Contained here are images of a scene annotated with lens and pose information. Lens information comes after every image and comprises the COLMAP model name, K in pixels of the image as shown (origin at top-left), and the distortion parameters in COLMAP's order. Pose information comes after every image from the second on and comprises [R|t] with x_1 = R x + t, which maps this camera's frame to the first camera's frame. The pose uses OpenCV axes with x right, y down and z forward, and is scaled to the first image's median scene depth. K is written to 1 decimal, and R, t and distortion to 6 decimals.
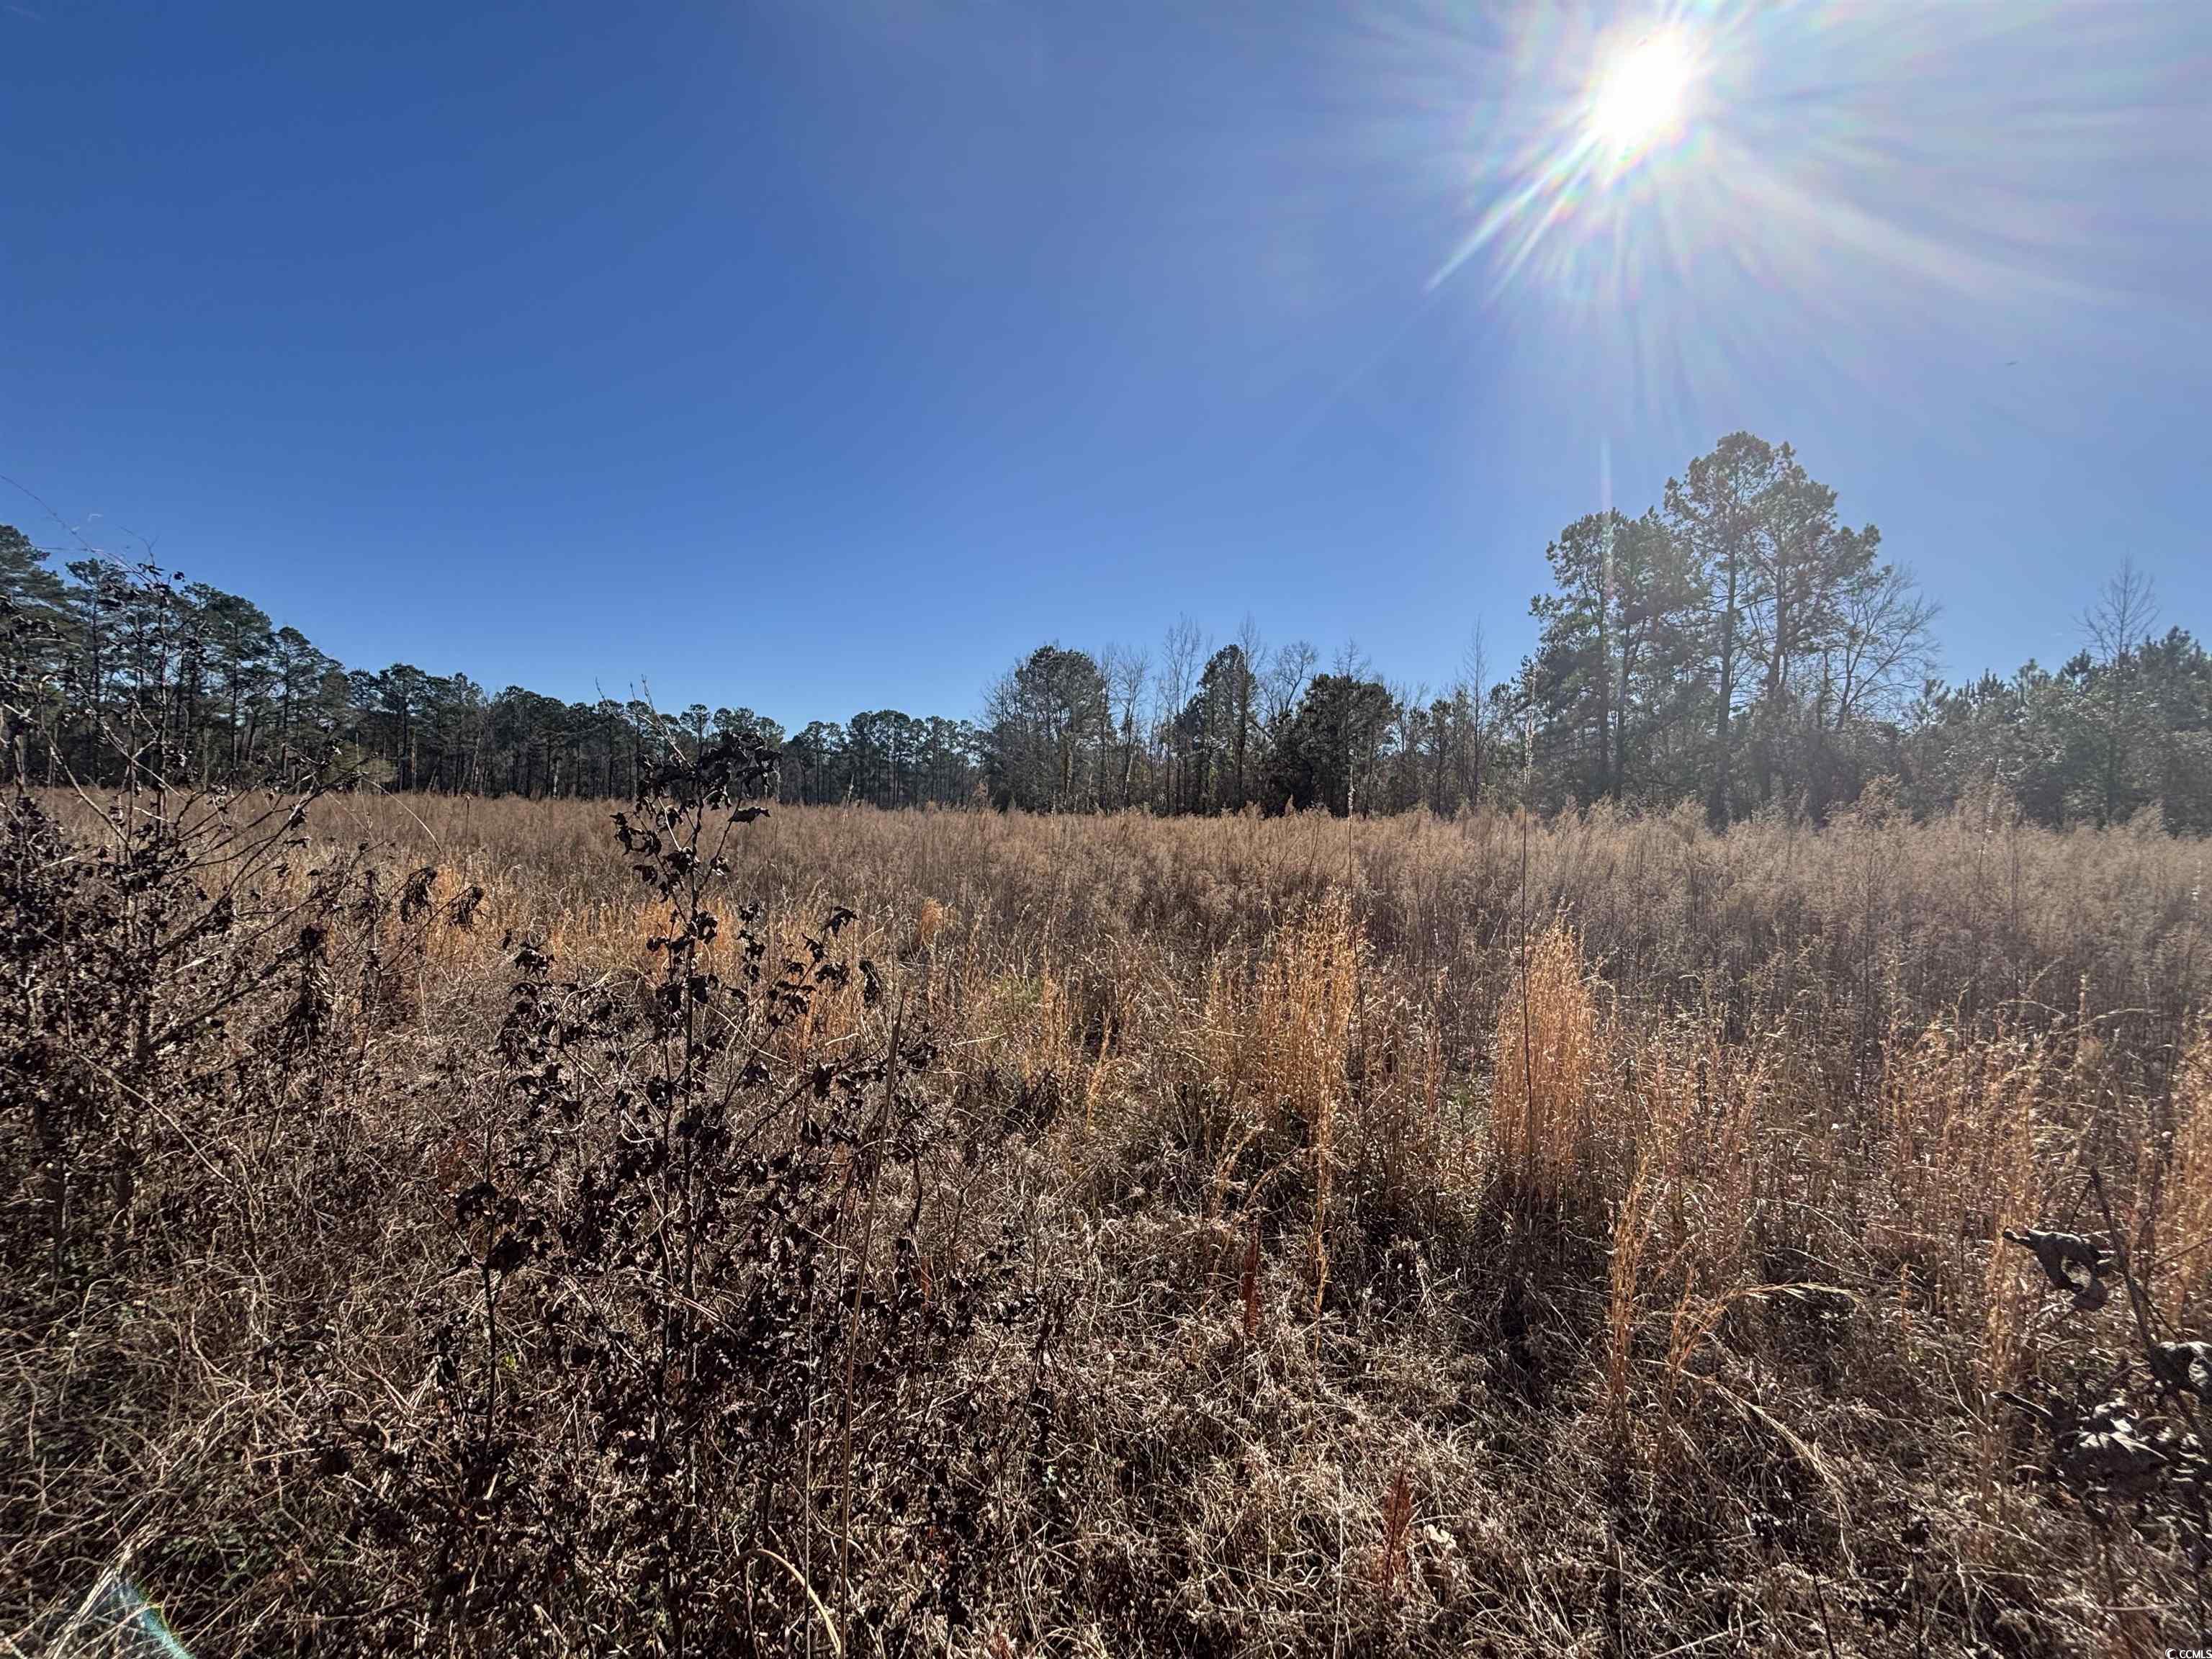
lens RADIAL K [[894.1, 0, 1104.4], [0, 894.1, 822.0], [0, 0, 1]] dist [-0.000749, 0.000530]
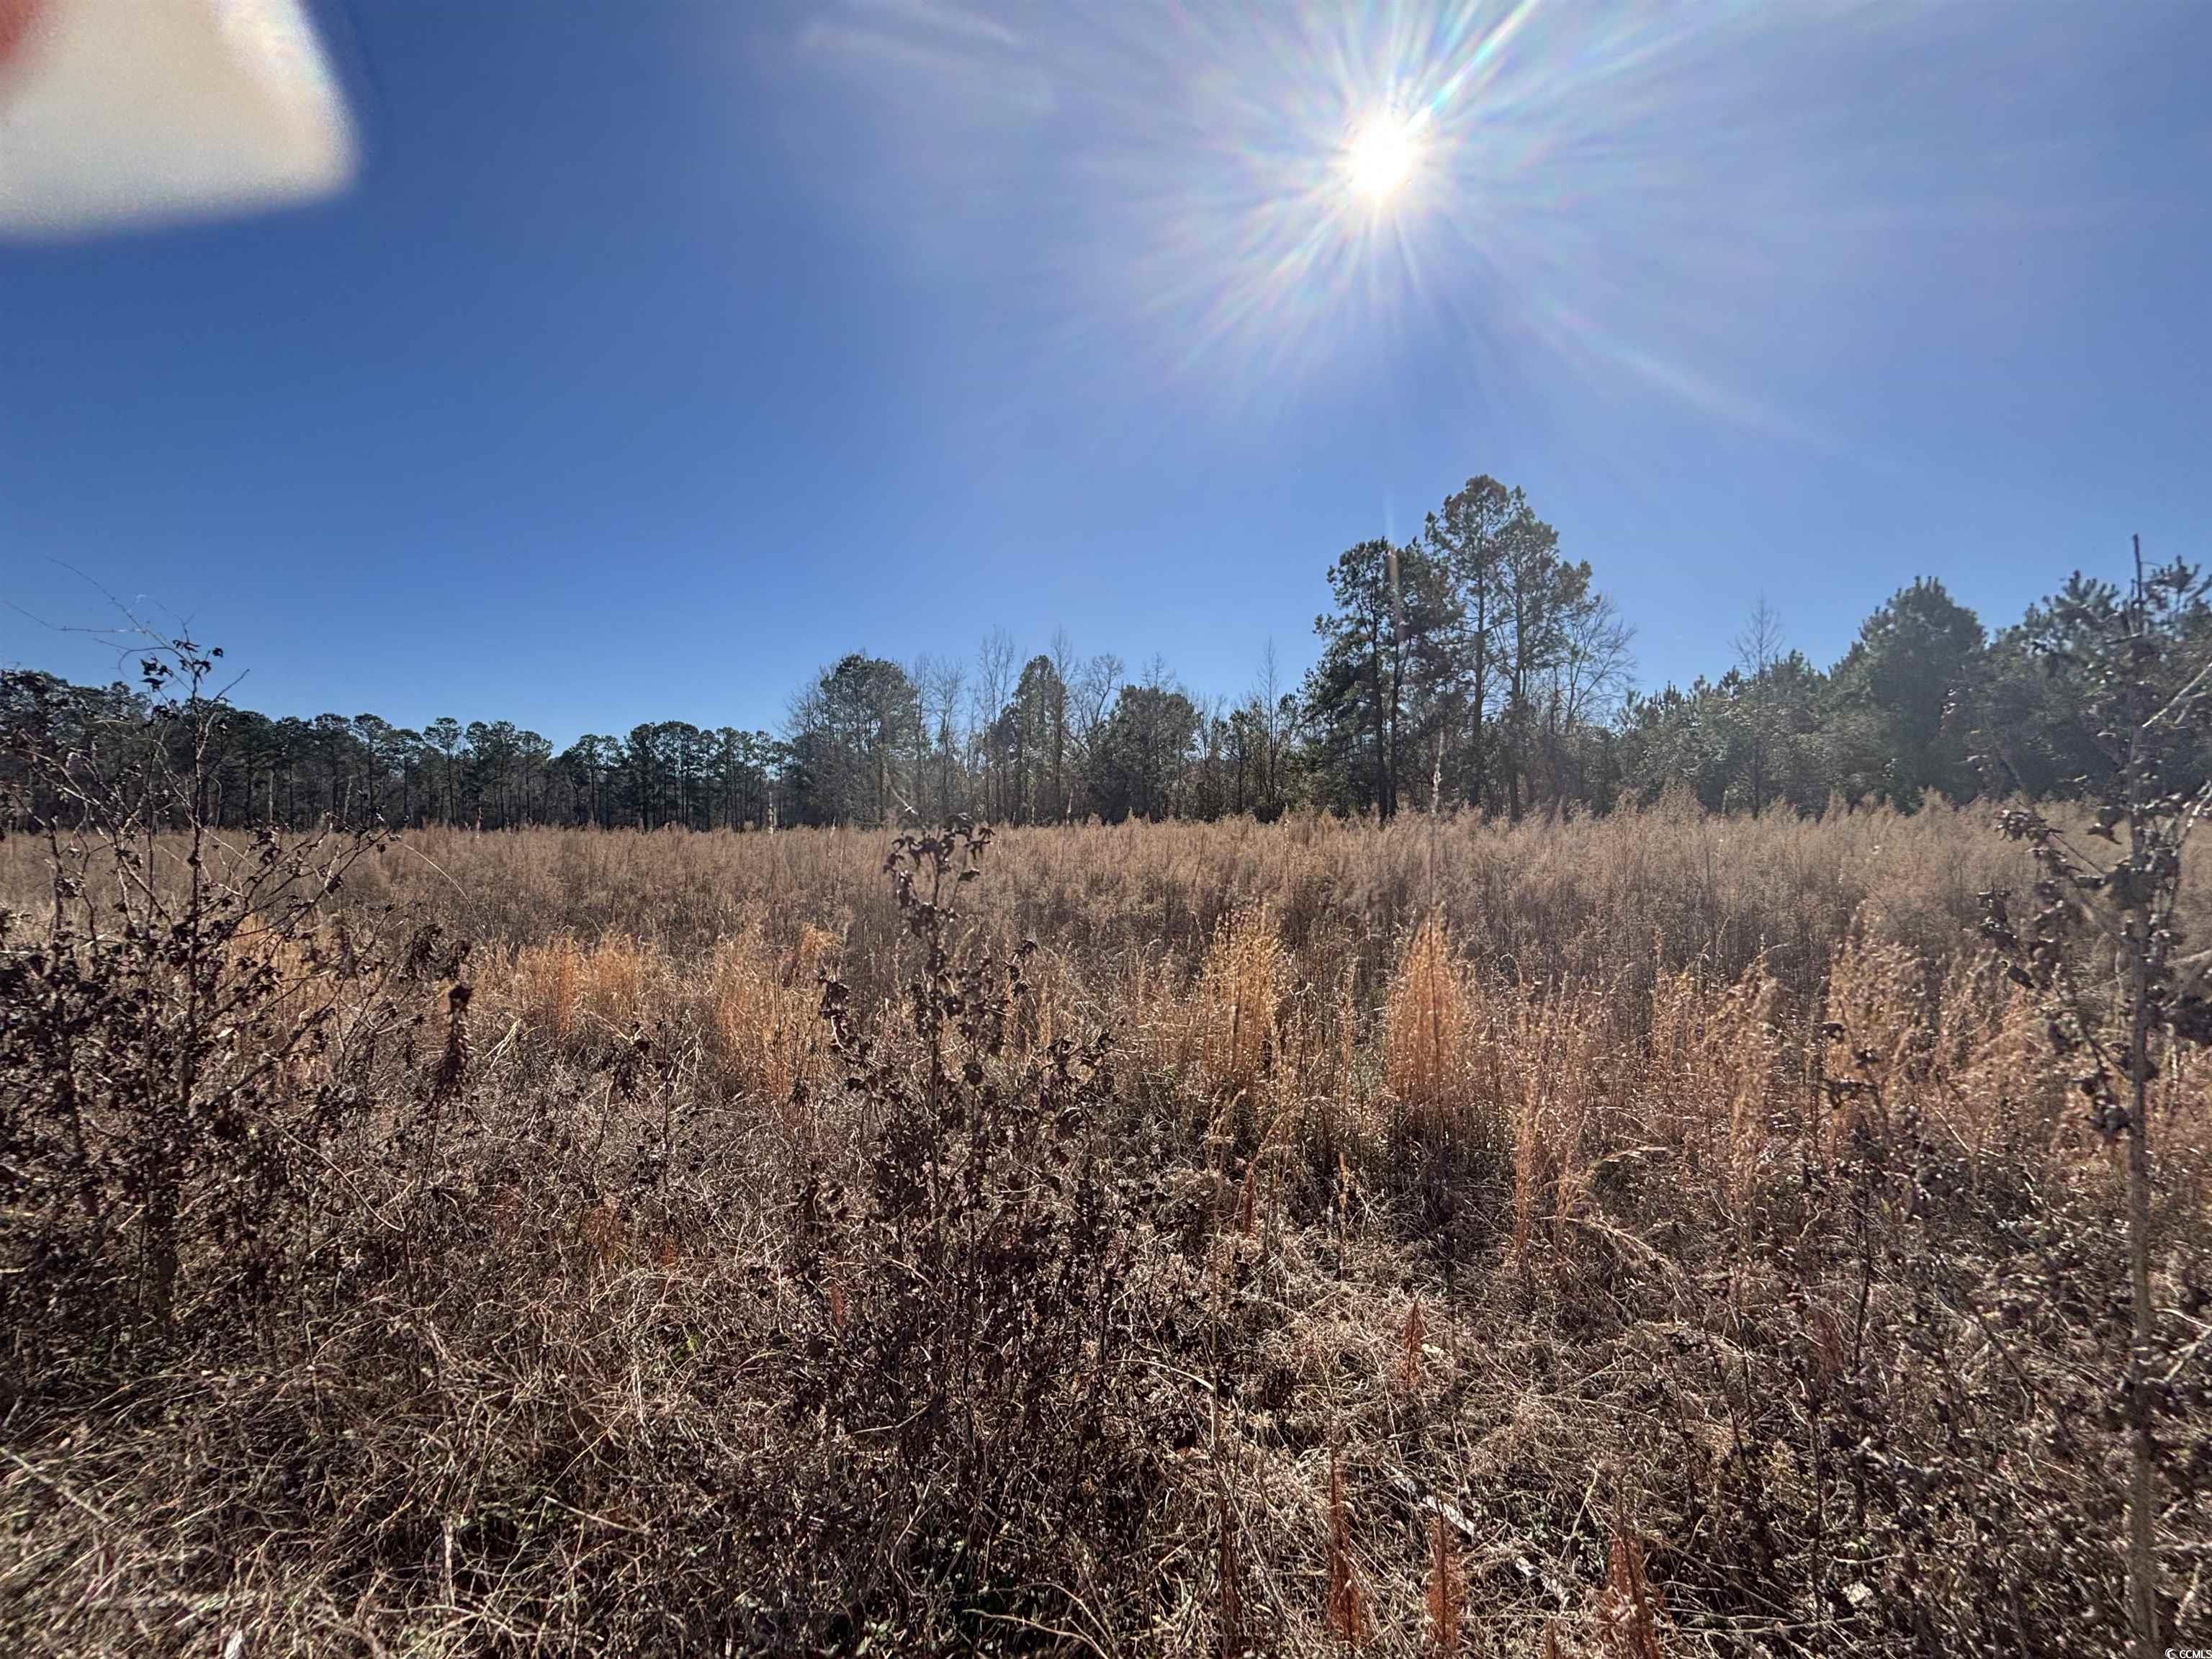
lens RADIAL K [[894.1, 0, 1101.3], [0, 894.1, 828.5], [0, 0, 1]] dist [-0.000749, 0.000530]
pose [[0.977138, -0.034957, 0.209712, -0.161501], [0.035103, 0.999379, 0.003024, -0.025479], [-0.209688, 0.004406, 0.977758, -0.118765]]
